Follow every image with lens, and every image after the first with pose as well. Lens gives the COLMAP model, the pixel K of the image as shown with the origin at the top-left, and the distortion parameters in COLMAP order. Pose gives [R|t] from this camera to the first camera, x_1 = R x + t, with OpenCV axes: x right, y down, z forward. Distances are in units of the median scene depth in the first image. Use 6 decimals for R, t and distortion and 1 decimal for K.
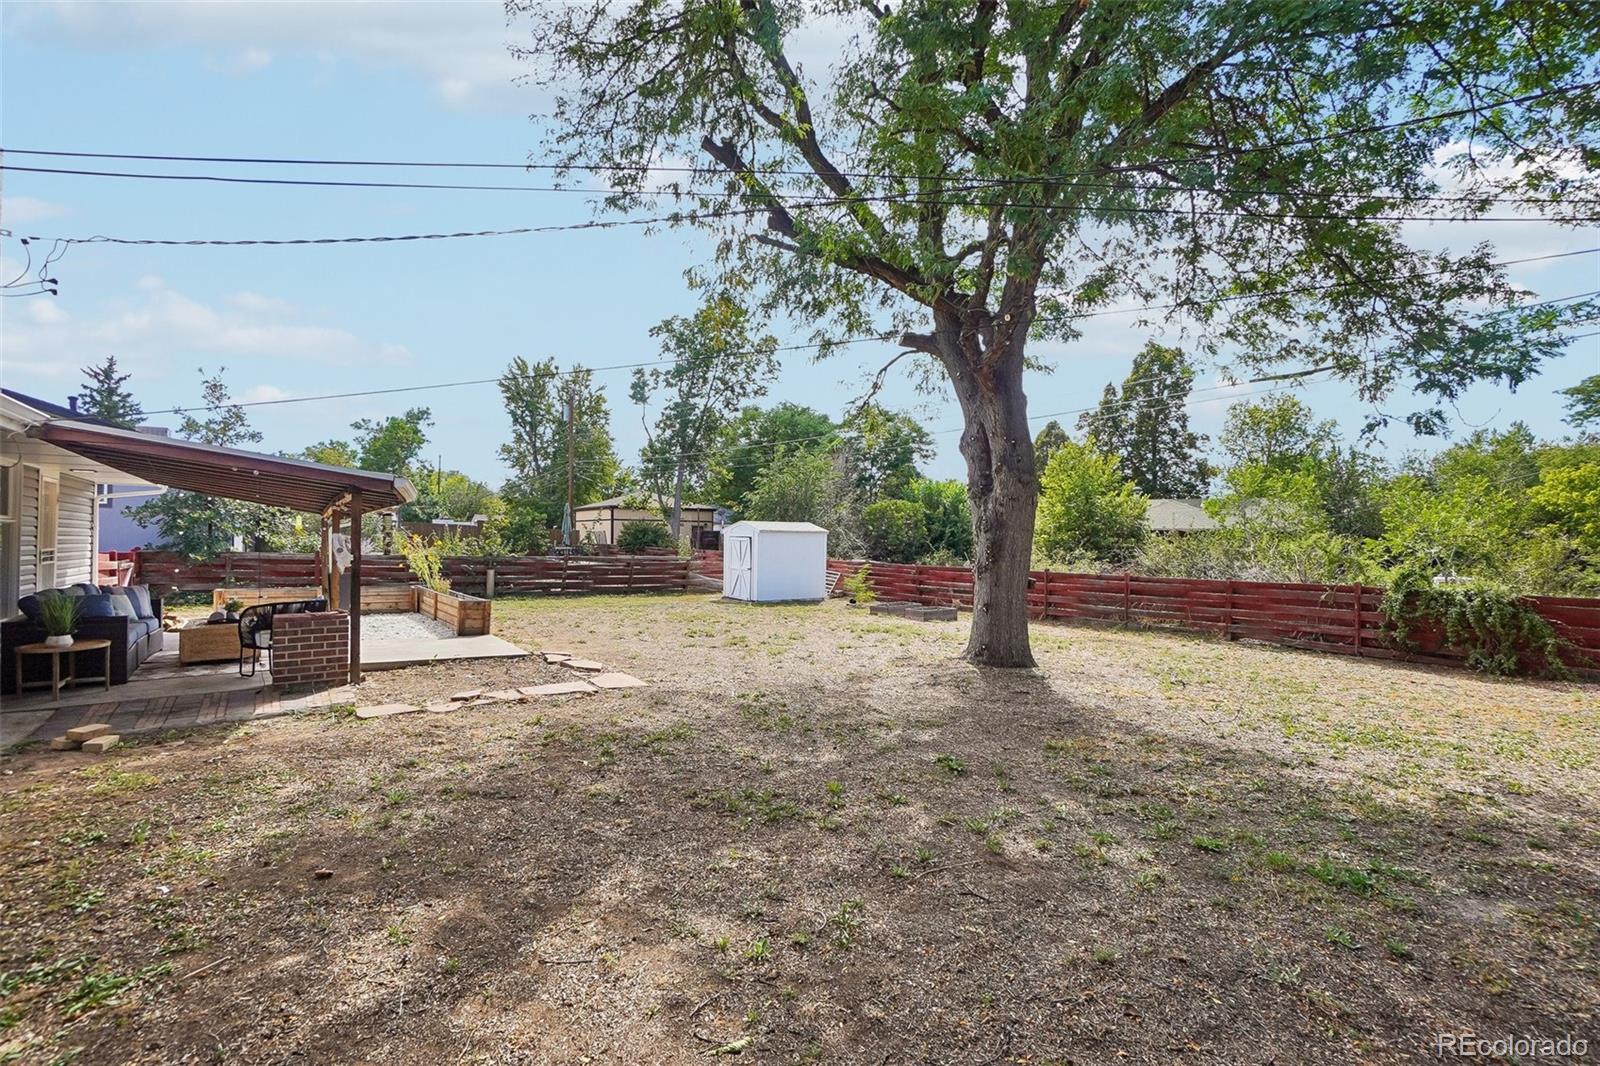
lens RADIAL K [[730.6, 0, 794.7], [0, 730.6, 529.1], [0, 0, 1]] dist [-0.056337, 0.023468]
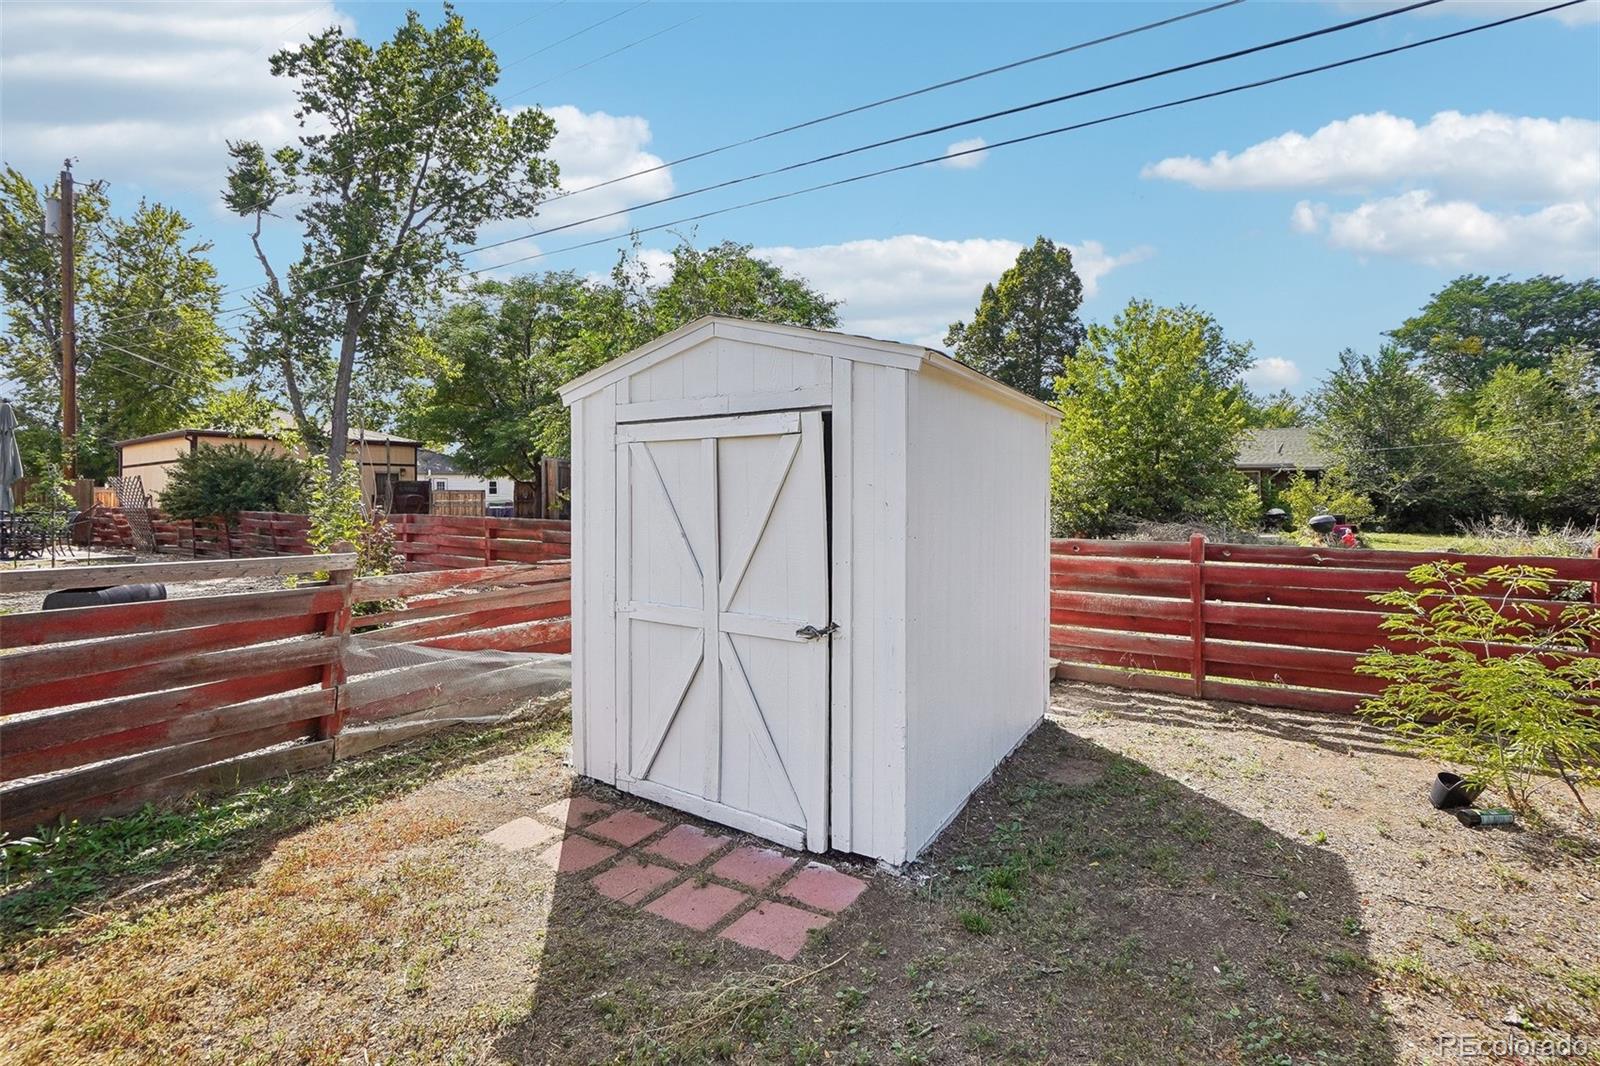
lens RADIAL K [[764.3, 0, 798.1], [0, 764.3, 474.3], [0, 0, 1]] dist [-0.003125, 0.000095]
pose [[0.934131, -0.008010, 0.356840, -0.123380], [0.014553, 0.999772, -0.015656, 0.026494], [-0.356633, 0.019818, 0.934034, 0.882031]]
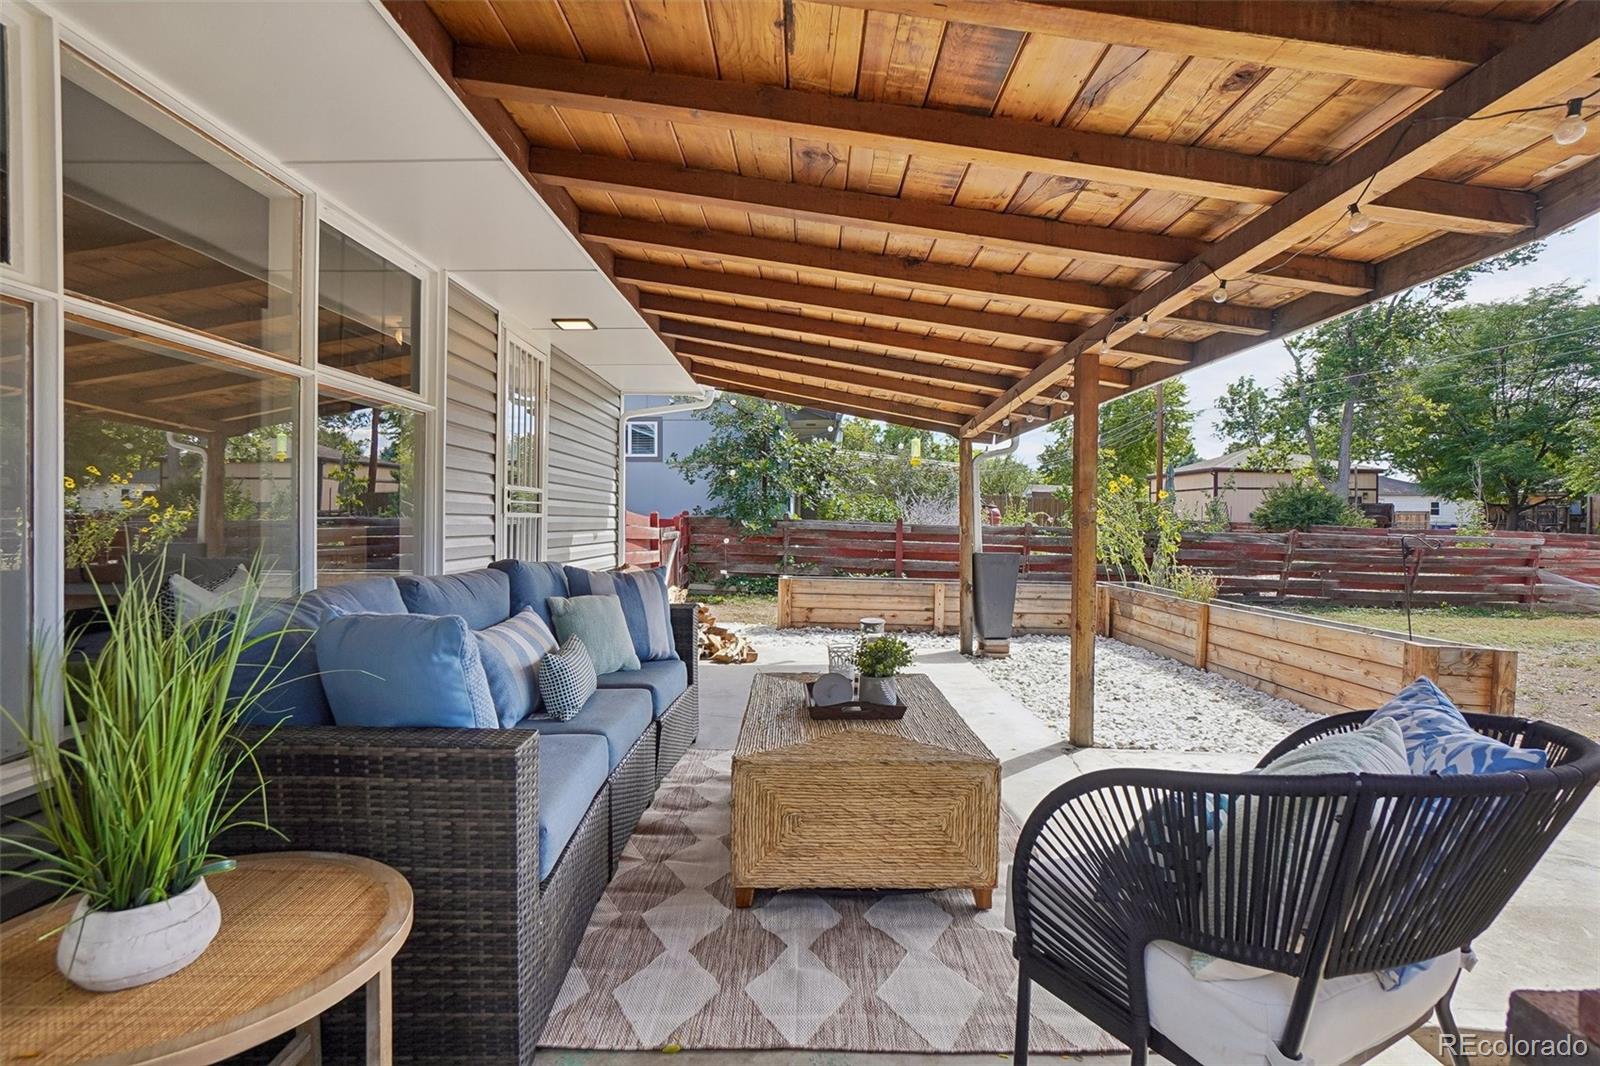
lens RADIAL K [[825.8, 0, 776.5], [0, 825.8, 525.1], [0, 0, 1]] dist [-0.017521, 0.000417]
pose [[0.790740, 0.004693, -0.612134, -0.241740], [0.005195, 0.999883, 0.014376, 0.020144], [0.612130, -0.014548, 0.790624, 0.278567]]
